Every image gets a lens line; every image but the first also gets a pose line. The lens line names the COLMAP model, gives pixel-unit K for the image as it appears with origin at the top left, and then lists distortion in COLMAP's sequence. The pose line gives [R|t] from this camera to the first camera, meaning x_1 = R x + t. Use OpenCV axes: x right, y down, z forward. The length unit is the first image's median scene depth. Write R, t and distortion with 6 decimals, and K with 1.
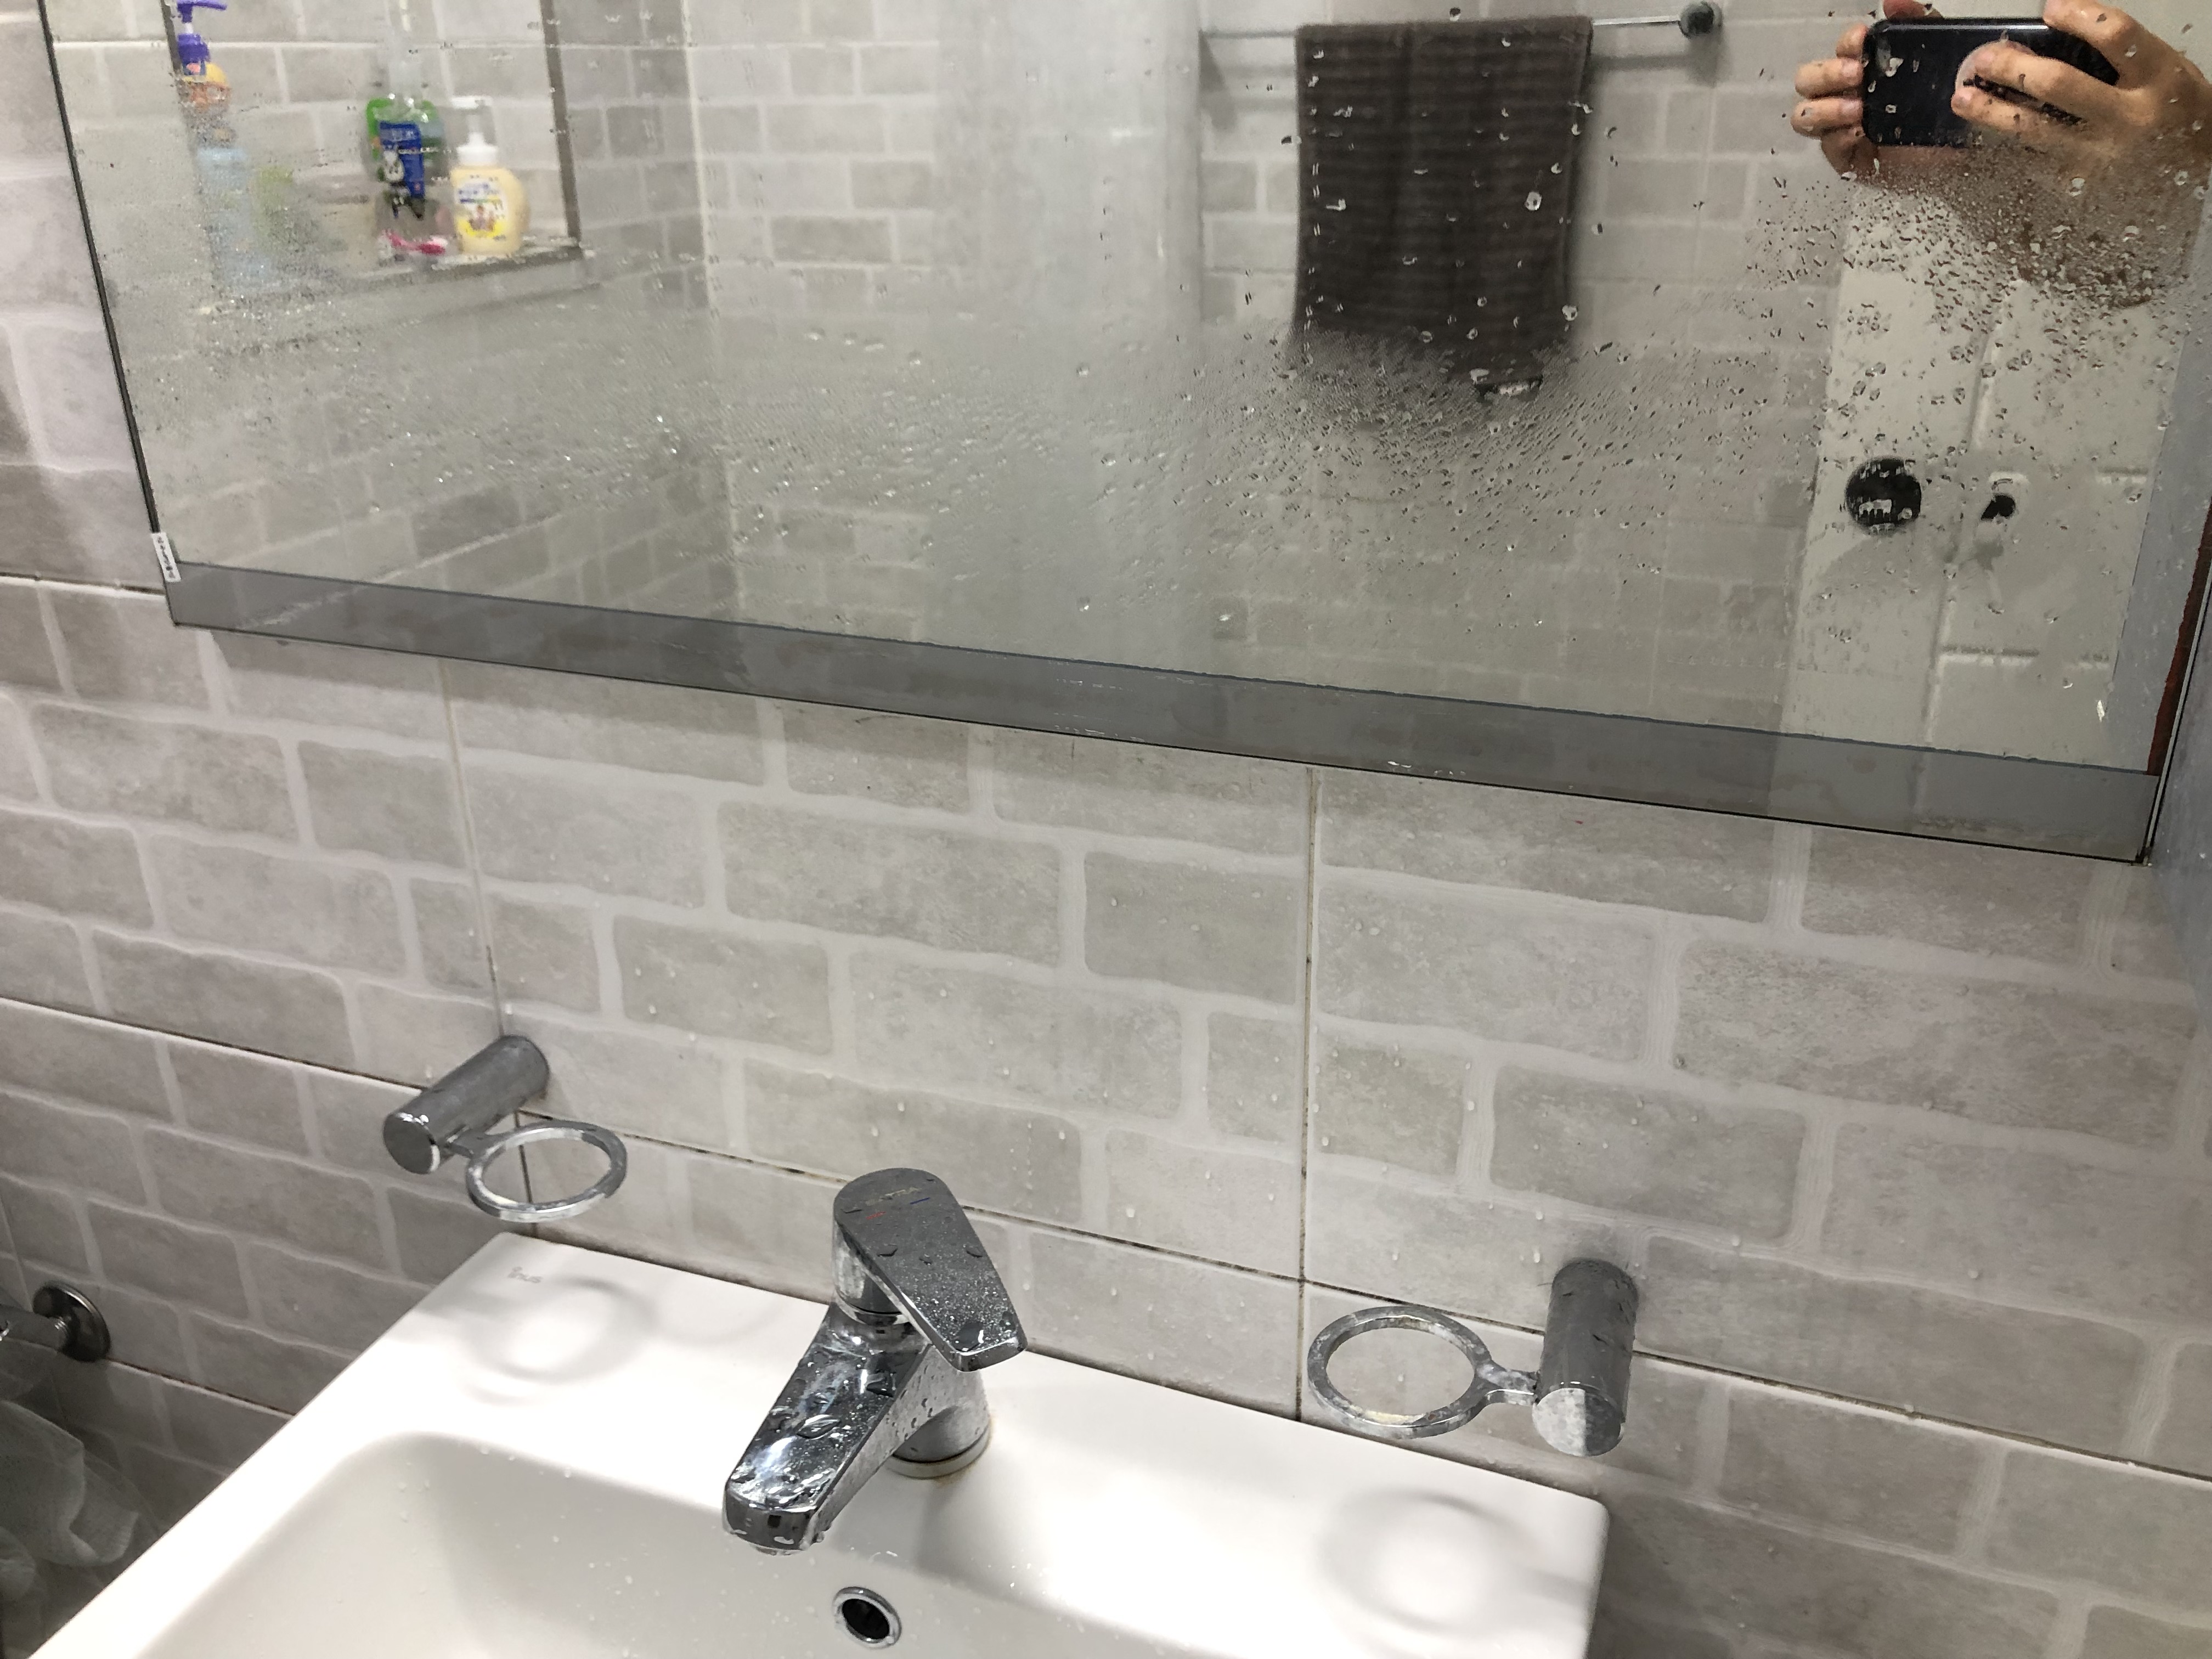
lens RADIAL K [[1790.9, 0, 1113.1], [0, 1790.9, 824.8], [0, 0, 1]] dist [0.011239, 0.003363]
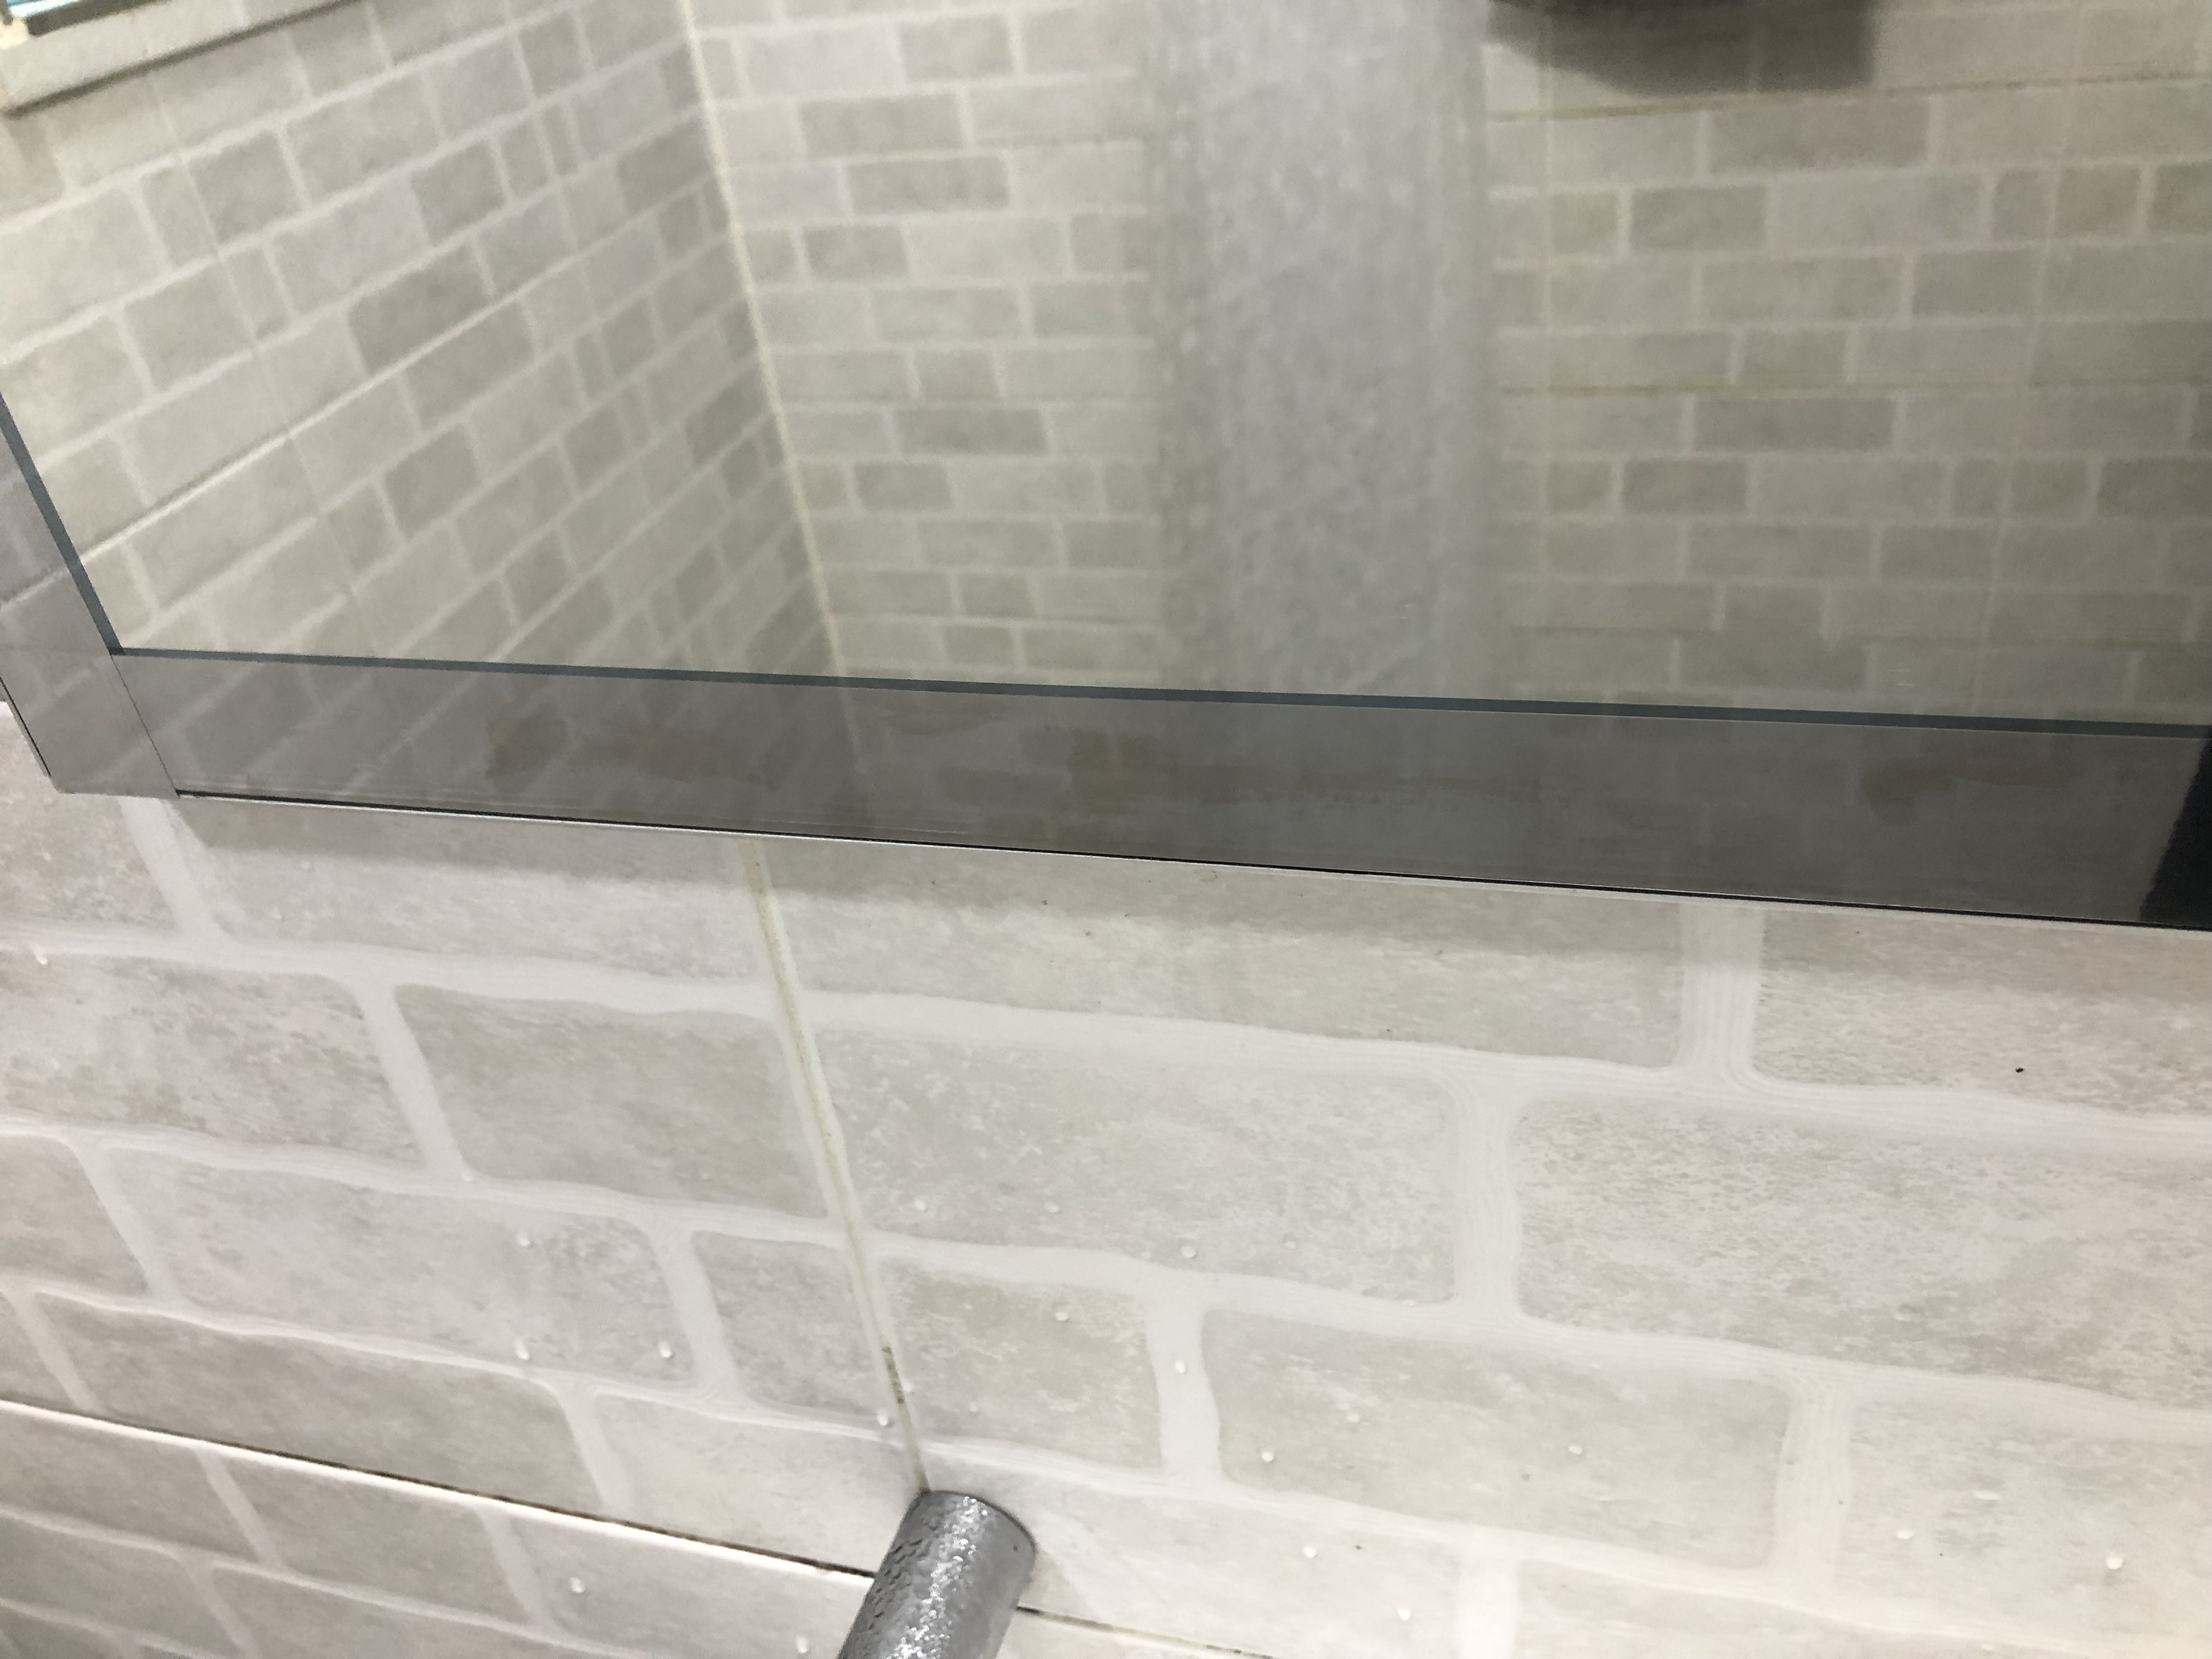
lens RADIAL K [[1807.8, 0, 1075.0], [0, 1807.8, 819.4], [0, 0, 1]] dist [0.020230, -0.004020]
pose [[0.990941, -0.134112, -0.007069, -0.300713], [0.133213, 0.974899, 0.178401, -0.153796], [-0.017034, -0.177727, 0.983932, 0.607929]]
